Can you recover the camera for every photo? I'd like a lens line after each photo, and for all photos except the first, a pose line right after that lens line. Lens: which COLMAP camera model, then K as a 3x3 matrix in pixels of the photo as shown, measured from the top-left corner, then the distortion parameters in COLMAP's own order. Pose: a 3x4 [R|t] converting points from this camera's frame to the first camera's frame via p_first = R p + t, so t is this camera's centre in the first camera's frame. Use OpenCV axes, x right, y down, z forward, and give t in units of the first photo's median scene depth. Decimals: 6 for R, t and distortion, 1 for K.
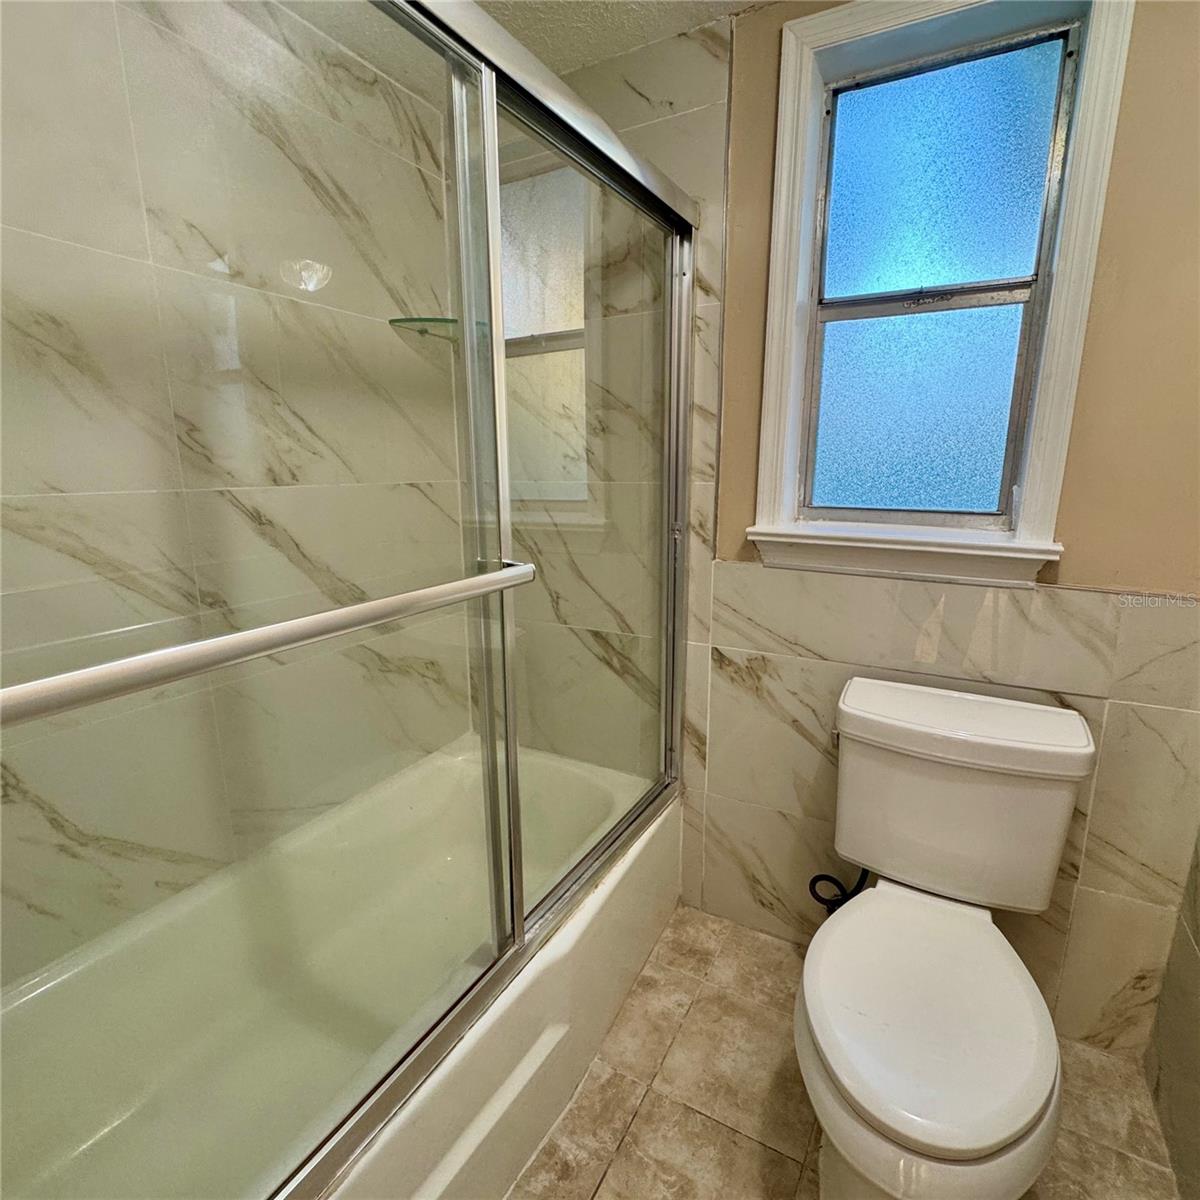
lens RADIAL K [[641.5, 0, 601.7], [0, 641.5, 599.2], [0, 0, 1]] dist [0.000585, 0.000571]
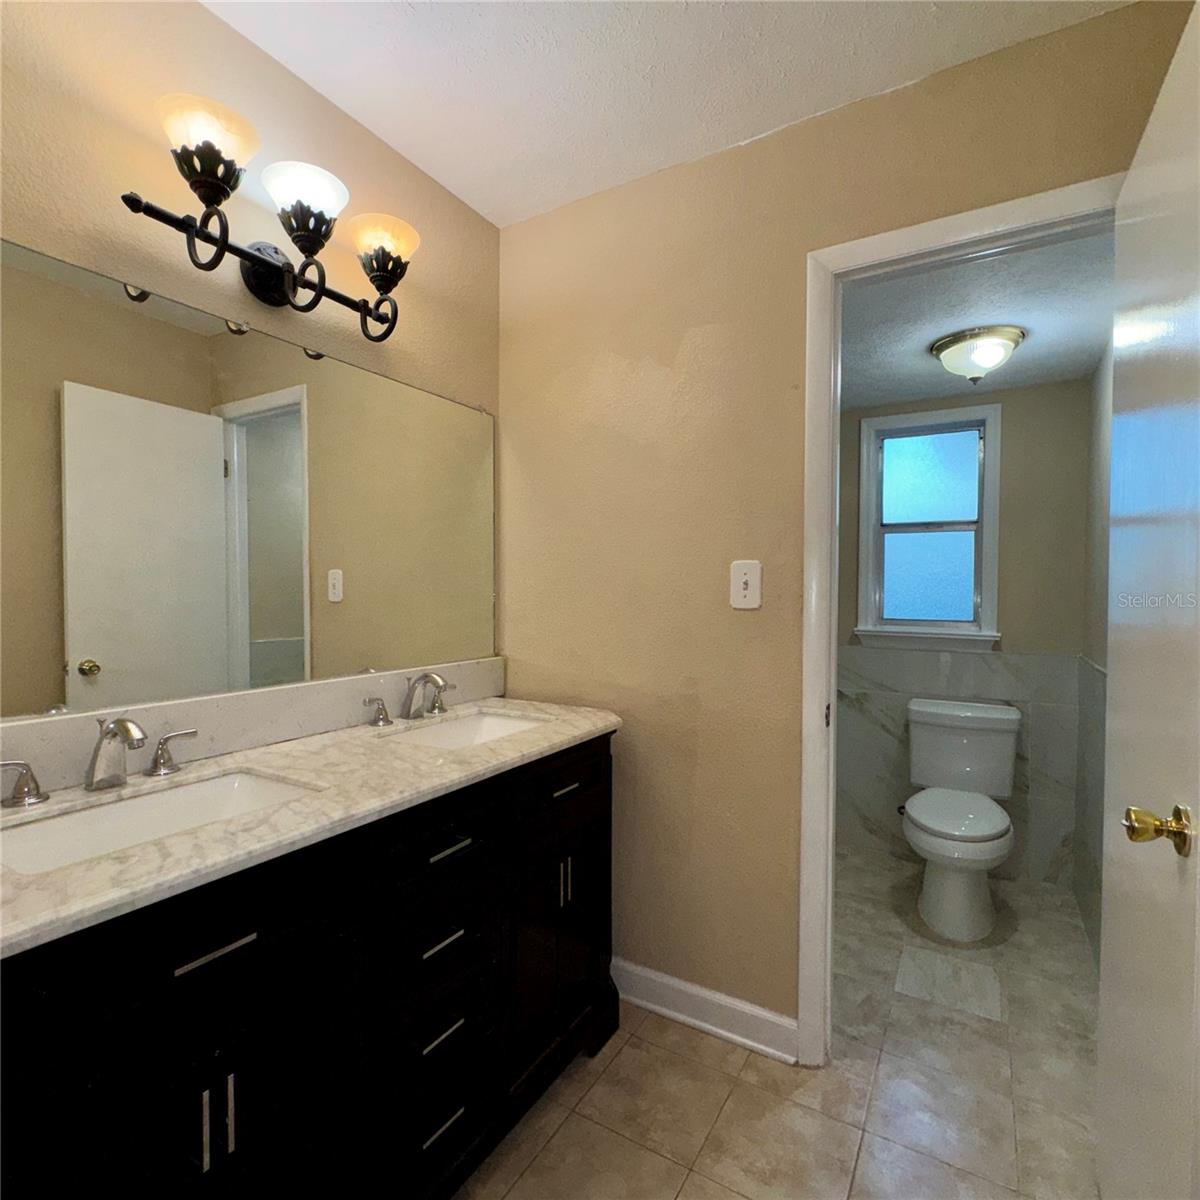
lens RADIAL K [[641.5, 0, 601.7], [0, 641.5, 599.2], [0, 0, 1]] dist [0.000585, 0.000571]
pose [[0.999815, 0.008032, -0.017451, -0.631132], [-0.011333, 0.980103, -0.198164, 0.248539], [0.015513, 0.198325, 0.980014, -1.217425]]
